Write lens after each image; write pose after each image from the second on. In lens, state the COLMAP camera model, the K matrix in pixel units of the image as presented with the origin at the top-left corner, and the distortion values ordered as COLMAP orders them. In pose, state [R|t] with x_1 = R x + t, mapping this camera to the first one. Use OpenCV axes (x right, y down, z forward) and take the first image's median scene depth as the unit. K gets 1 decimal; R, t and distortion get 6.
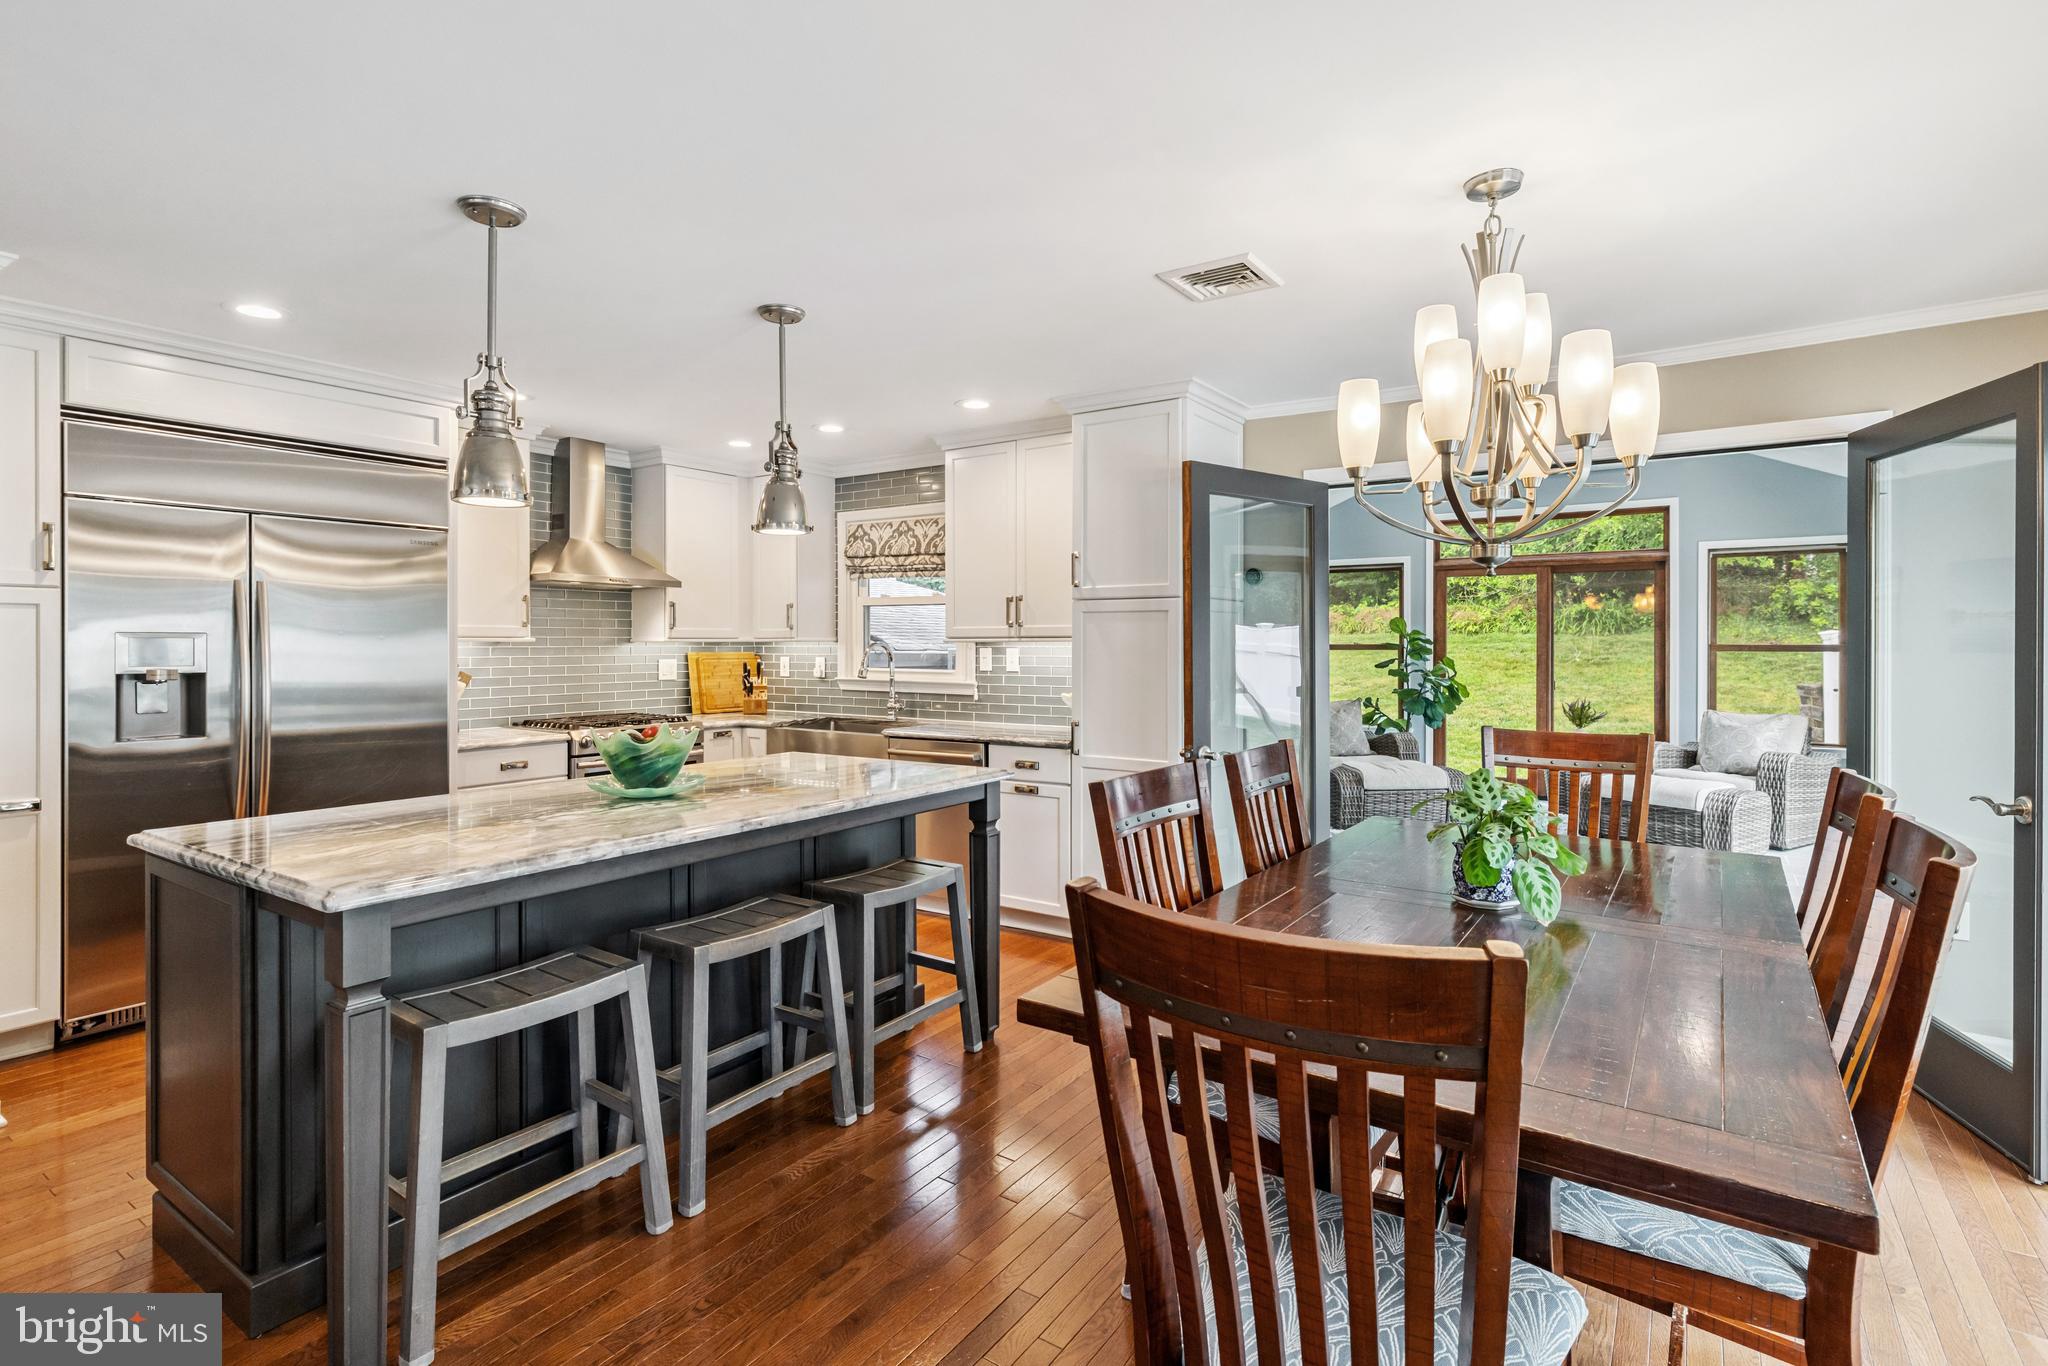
lens RADIAL K [[977.3, 0, 1013.8], [0, 977.3, 648.6], [0, 0, 1]] dist [-0.000615, 0.000008]
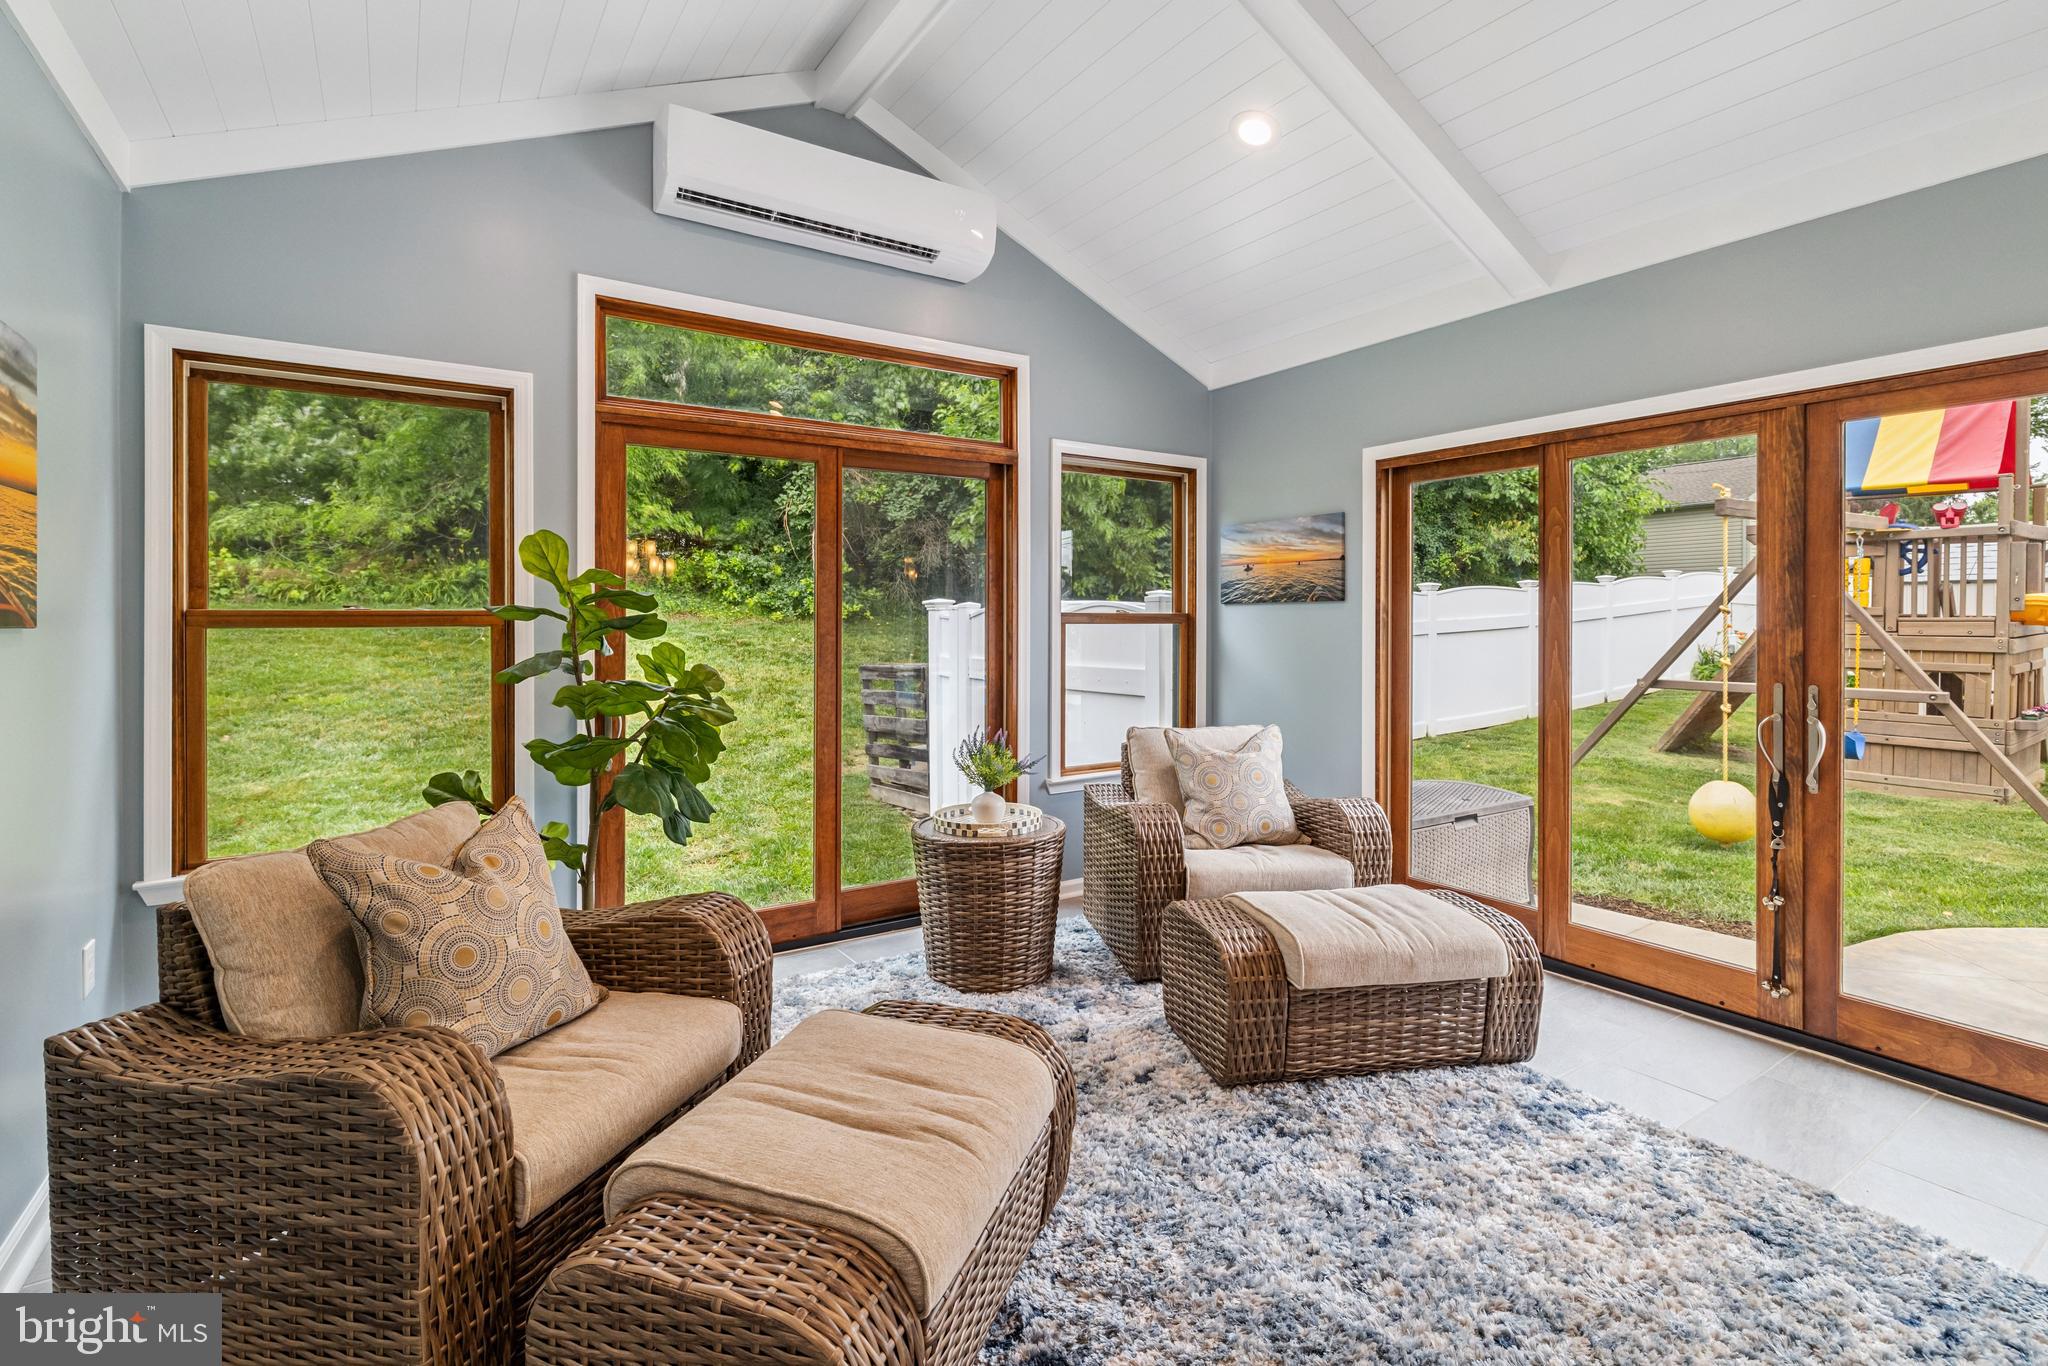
lens RADIAL K [[941.7, 0, 1021.9], [0, 941.7, 619.9], [0, 0, 1]] dist [-0.000424, -0.000024]
pose [[0.375040, -0.001553, 0.927007, 0.252243], [0.007070, 0.999974, -0.001185, 0.000746], [-0.926982, 0.006998, 0.375041, 1.214545]]
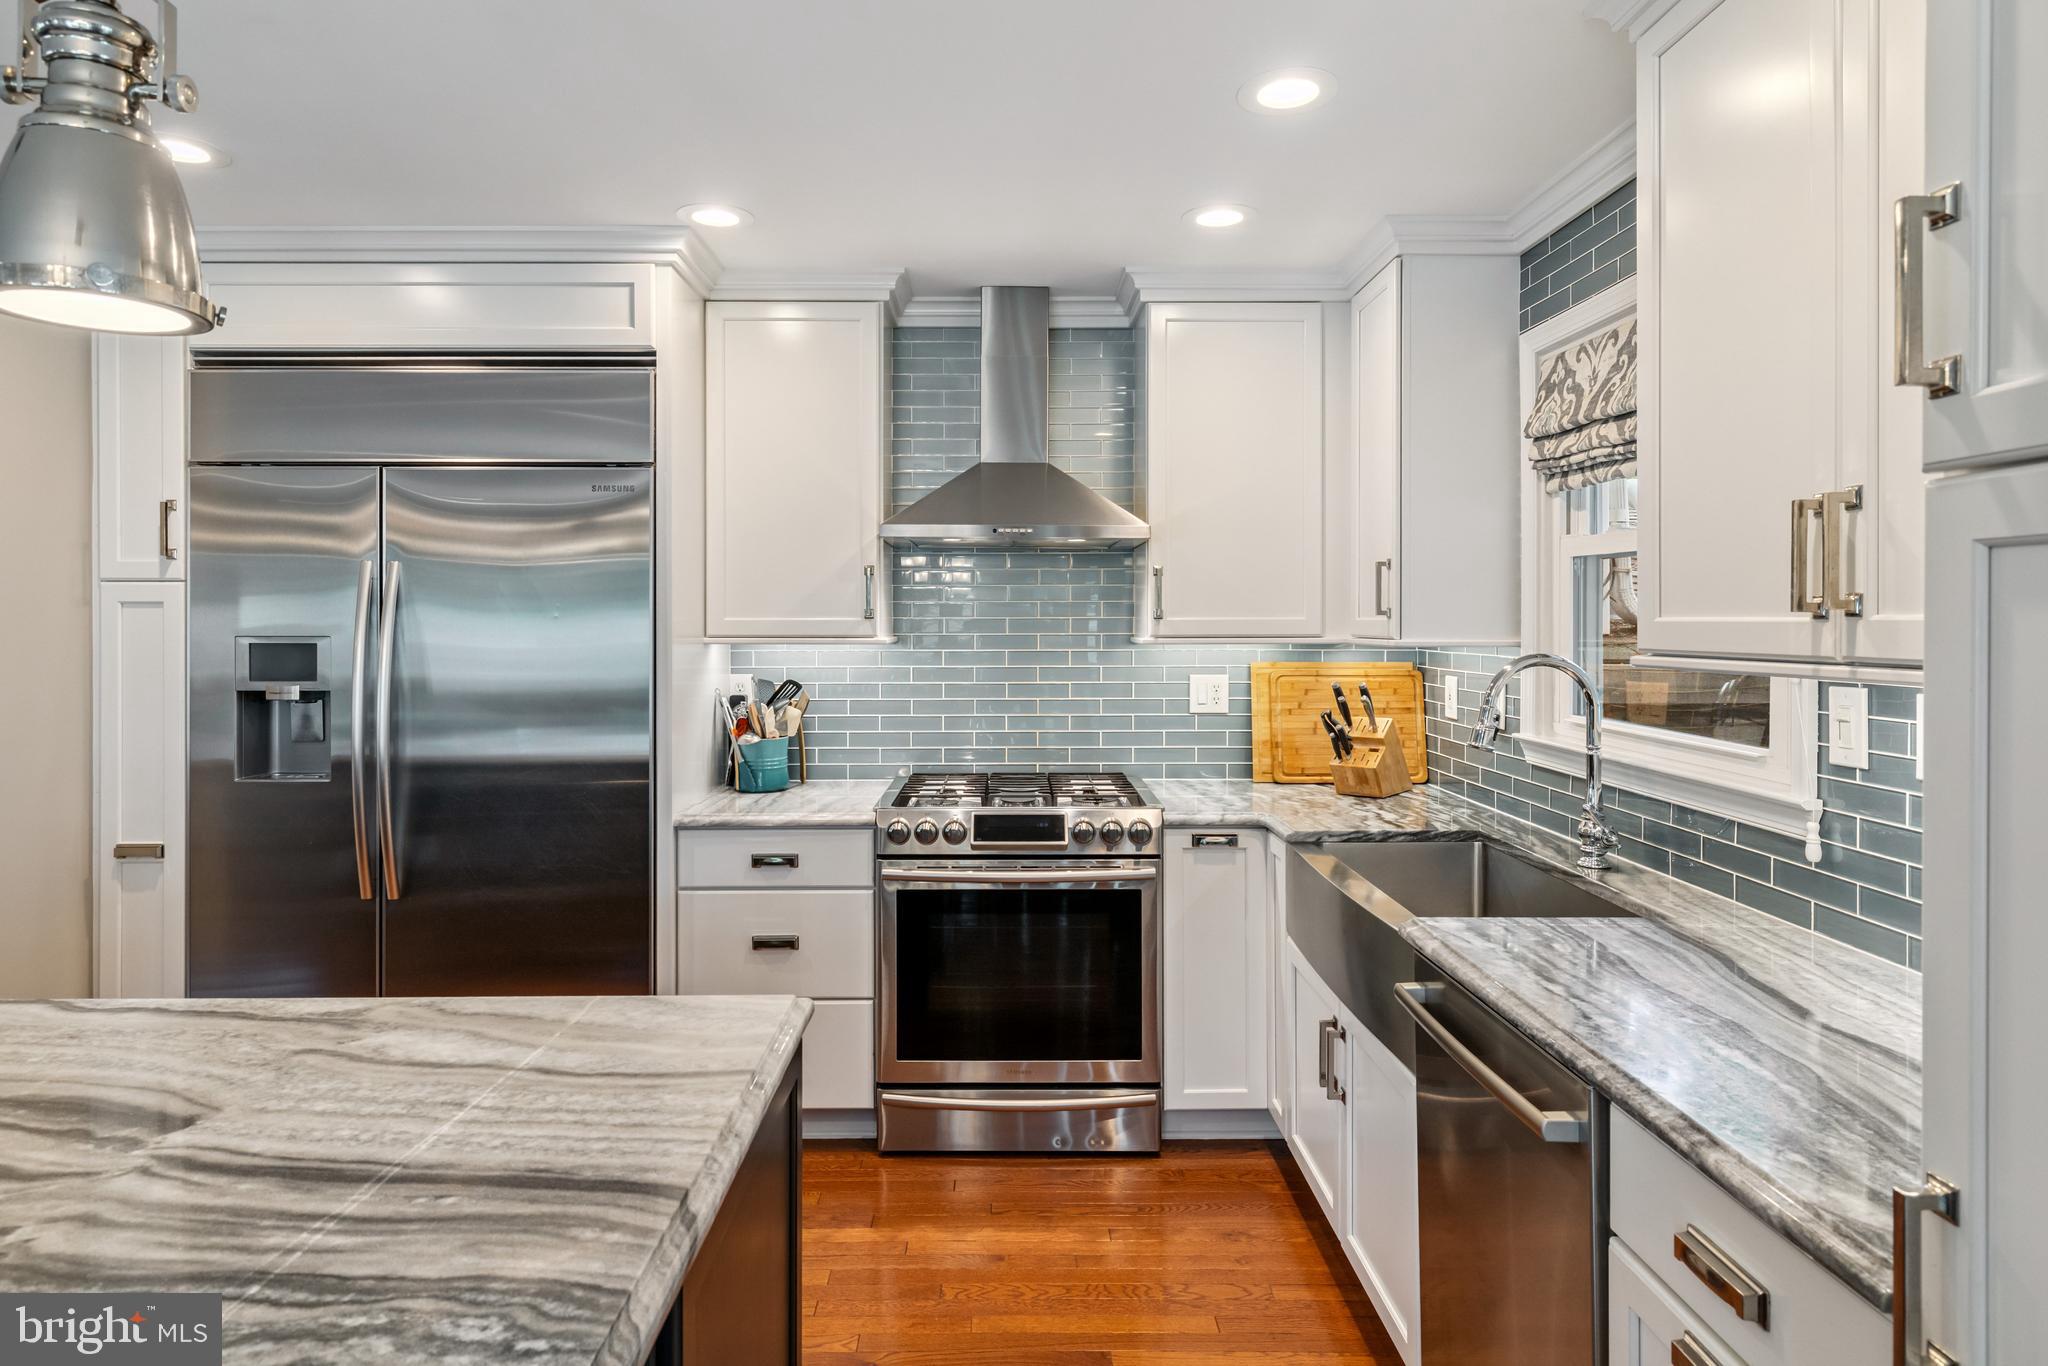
lens RADIAL K [[1159.6, 0, 997.9], [0, 1159.6, 622.3], [0, 0, 1]] dist [0.002744, 0.000135]
pose [[0.571578, 0.002465, -0.820544, 0.111397], [-0.004416, 0.999990, -0.000071, -0.019192], [0.820536, 0.003664, 0.571583, 0.617411]]
